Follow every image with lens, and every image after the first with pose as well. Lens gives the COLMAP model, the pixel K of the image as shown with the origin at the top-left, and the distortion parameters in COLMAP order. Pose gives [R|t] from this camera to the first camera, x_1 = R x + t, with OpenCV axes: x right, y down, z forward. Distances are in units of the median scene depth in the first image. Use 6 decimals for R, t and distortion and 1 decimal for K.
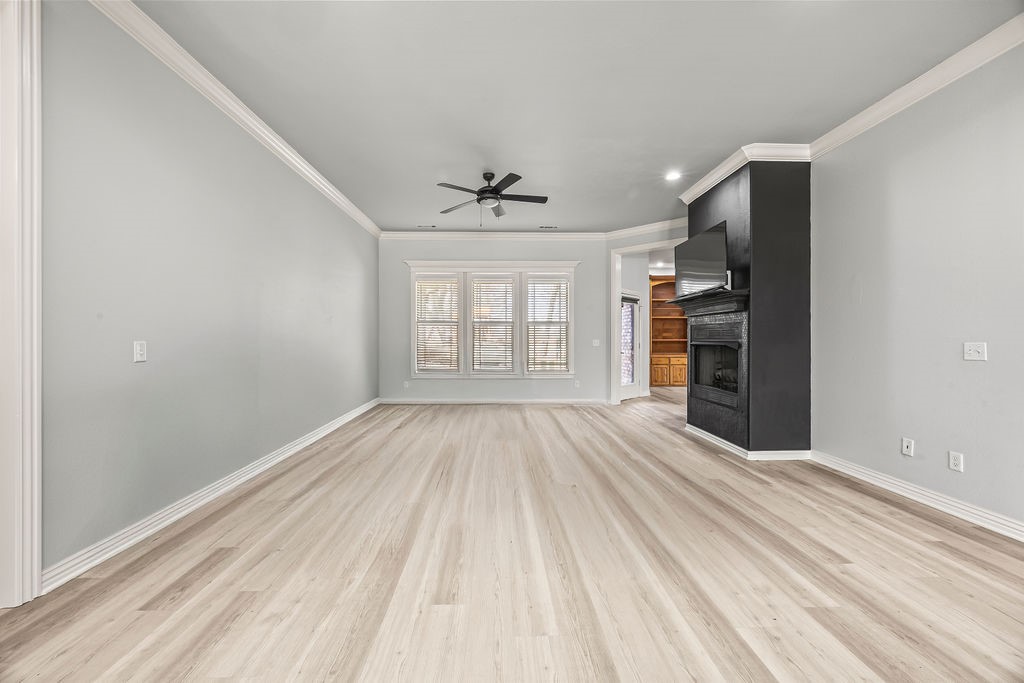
lens RADIAL K [[389.5, 0, 504.1], [0, 389.5, 341.5], [0, 0, 1]] dist [-0.003069, 0.000255]
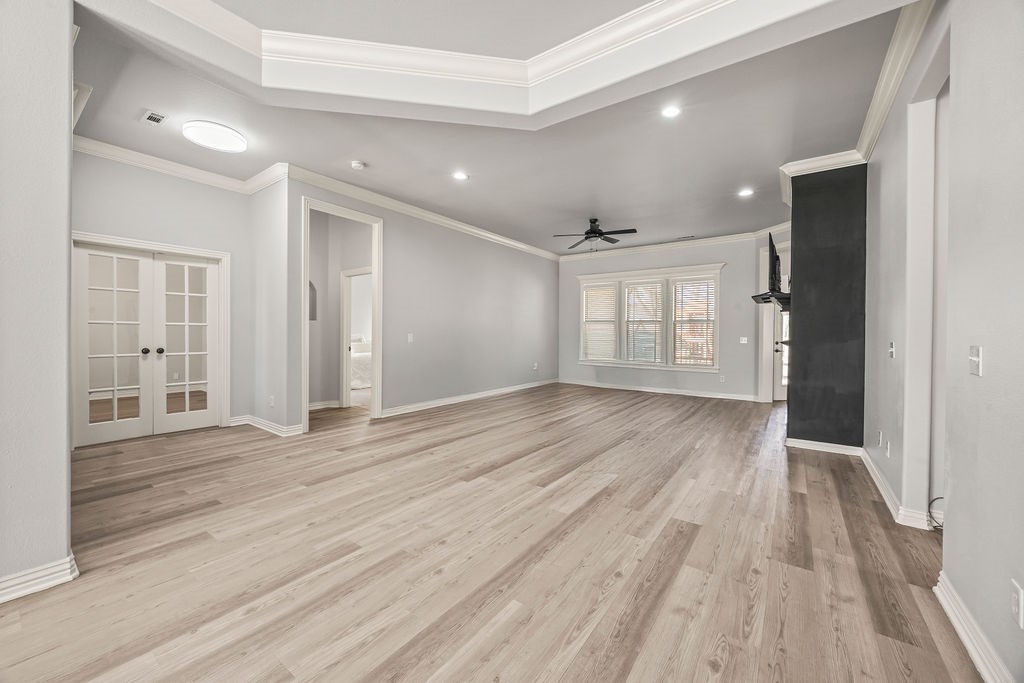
lens RADIAL K [[389.5, 0, 507.7], [0, 389.5, 336.6], [0, 0, 1]] dist [-0.003069, 0.000255]
pose [[0.796889, 0.010955, -0.604027, 0.603033], [-0.013051, 0.999914, 0.000917, 0.002358], [0.603985, 0.007153, 0.796963, -0.339842]]
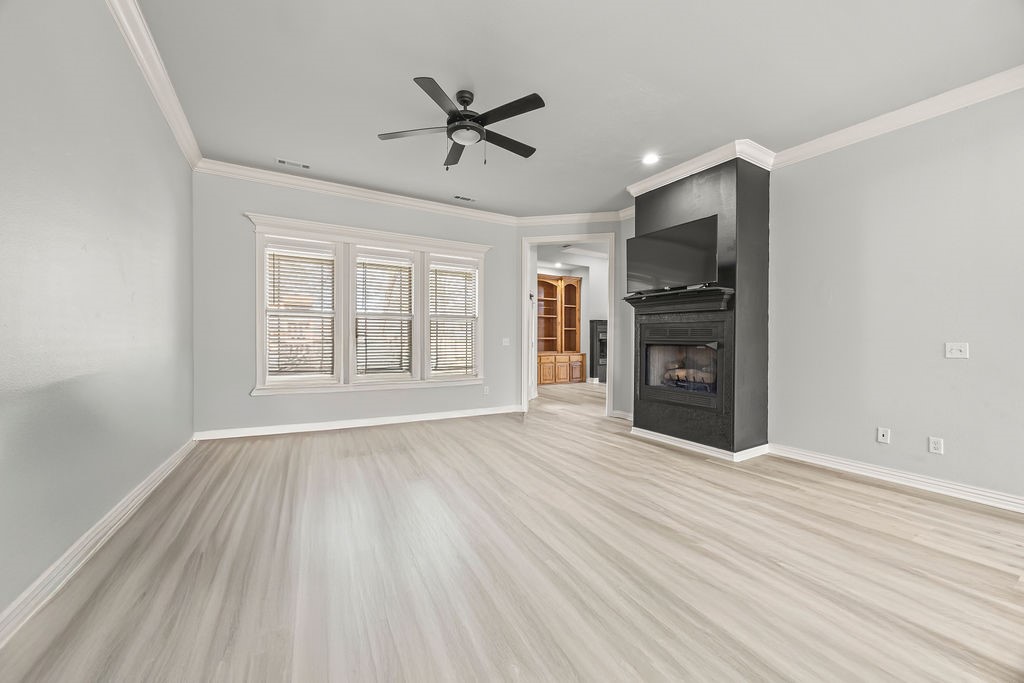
lens RADIAL K [[389.5, 0, 505.2], [0, 389.5, 341.1], [0, 0, 1]] dist [-0.003069, 0.000255]
pose [[0.868994, -0.003040, 0.494814, -0.331288], [-0.000040, 0.999981, 0.006213, -0.006210], [-0.494823, -0.005419, 0.868977, 0.398774]]
